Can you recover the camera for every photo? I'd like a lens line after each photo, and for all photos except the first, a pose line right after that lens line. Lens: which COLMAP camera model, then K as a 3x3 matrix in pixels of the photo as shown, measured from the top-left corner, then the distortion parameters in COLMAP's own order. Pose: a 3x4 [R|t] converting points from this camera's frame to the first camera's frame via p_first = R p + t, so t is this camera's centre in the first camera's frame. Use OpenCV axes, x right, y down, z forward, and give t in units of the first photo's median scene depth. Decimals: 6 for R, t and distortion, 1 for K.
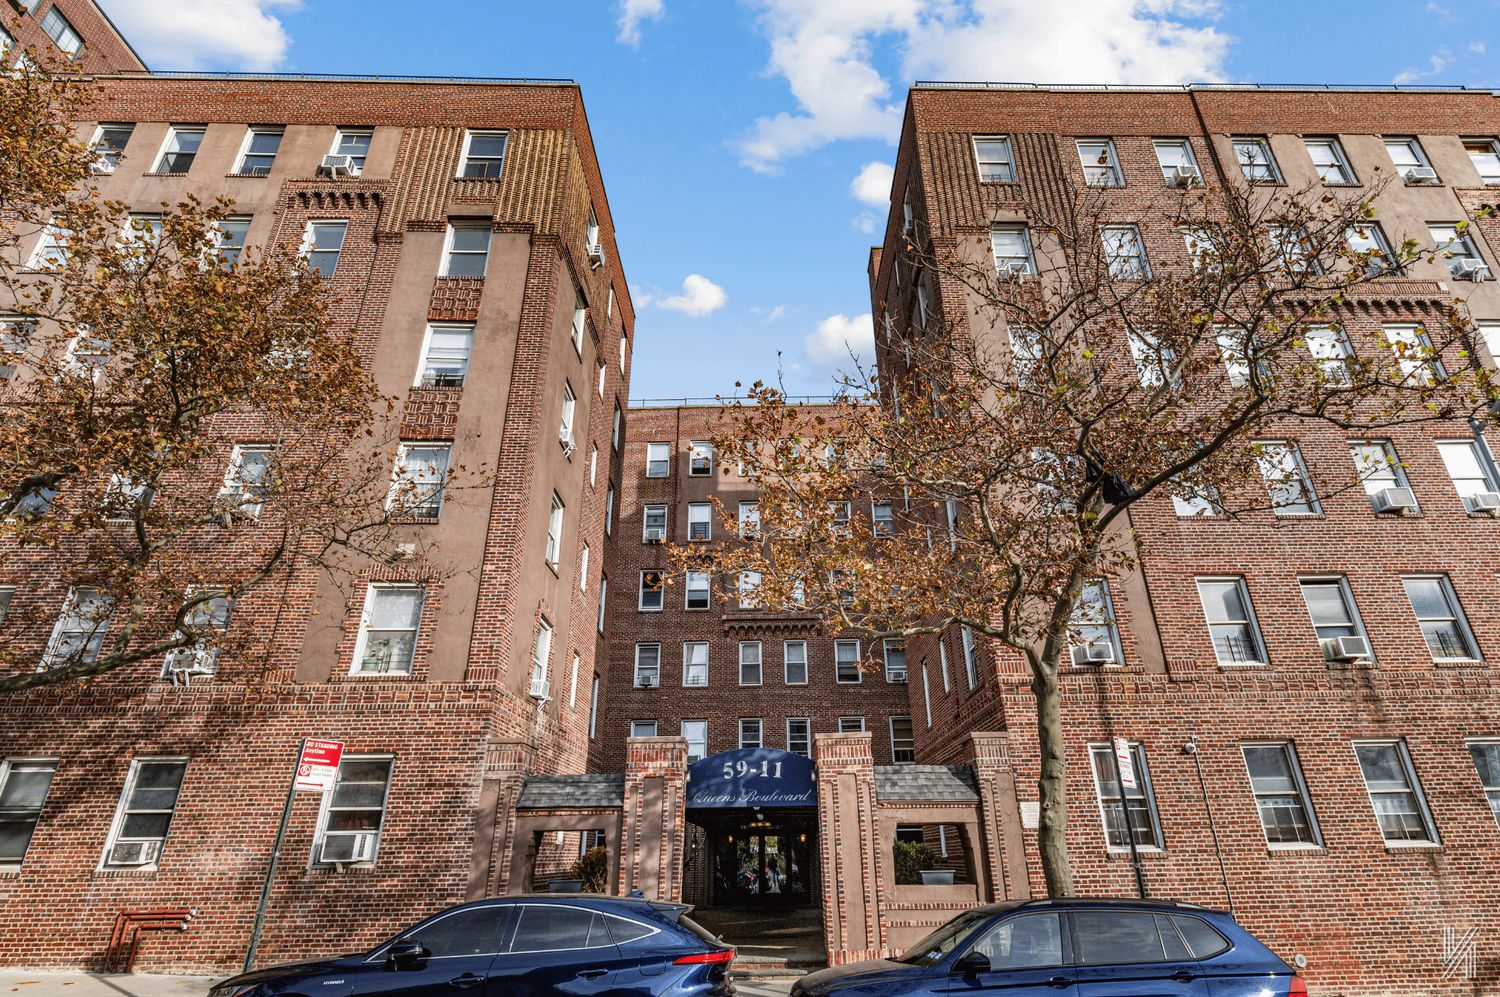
lens RADIAL K [[822.0, 0, 750.9], [0, 822.0, 526.4], [0, 0, 1]] dist [-0.003246, -0.000394]
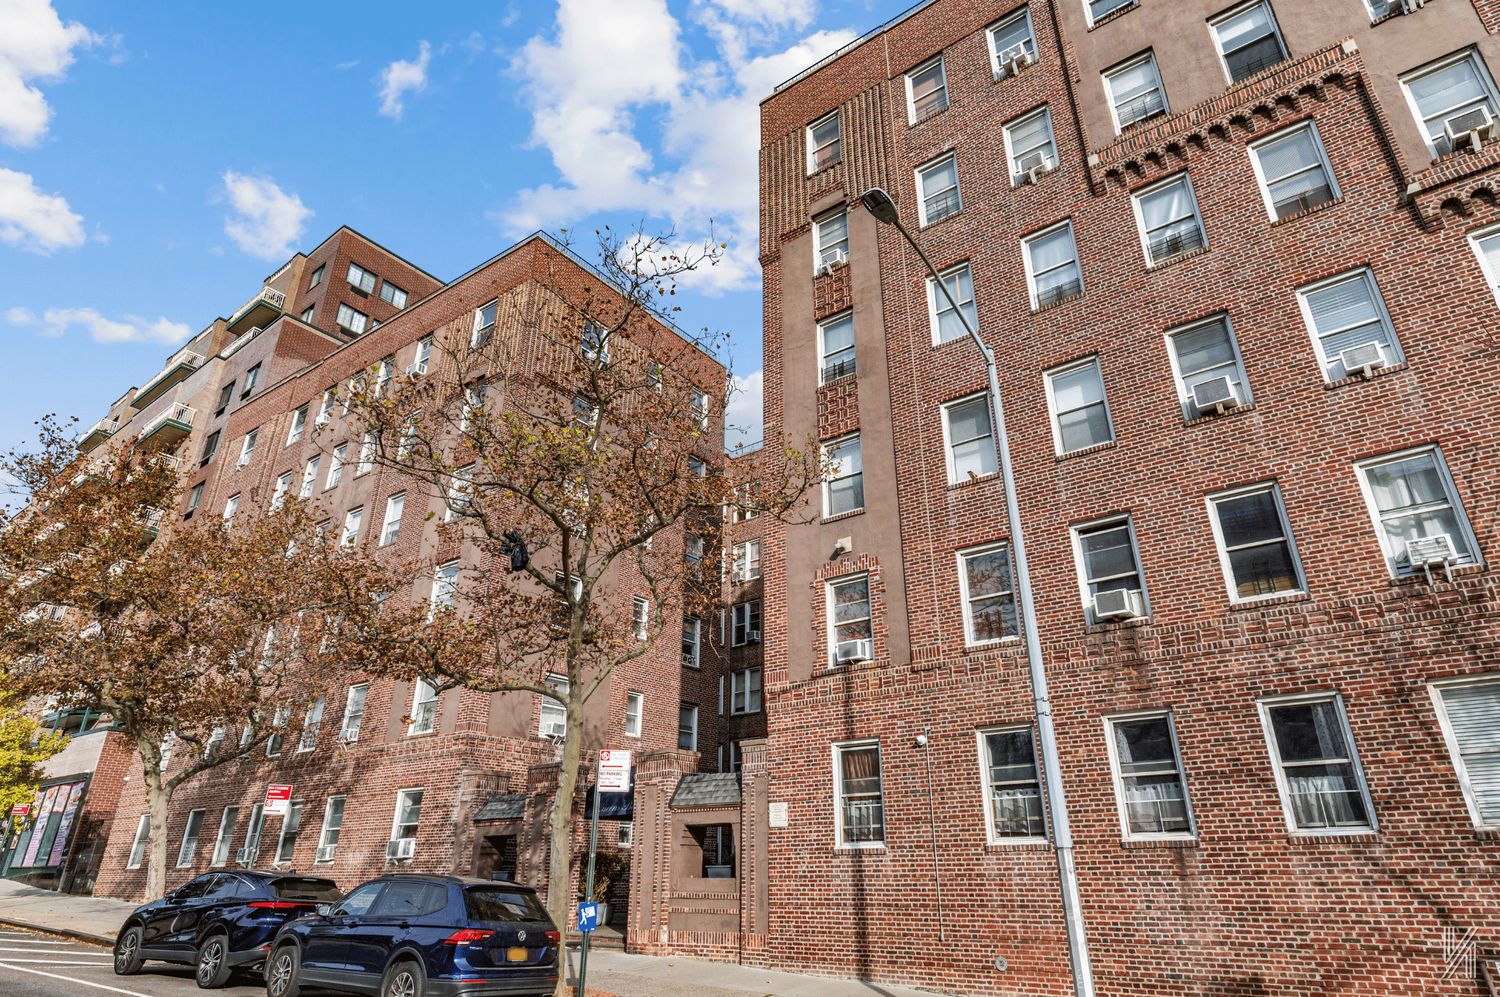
lens RADIAL K [[930.2, 0, 782.6], [0, 930.2, 473.6], [0, 0, 1]] dist [0.003608, -0.000379]
pose [[0.780707, -0.237764, -0.577898, 1.160985], [0.247094, 0.966876, -0.063991, -0.006101], [0.573970, -0.092837, 0.813597, 0.038911]]
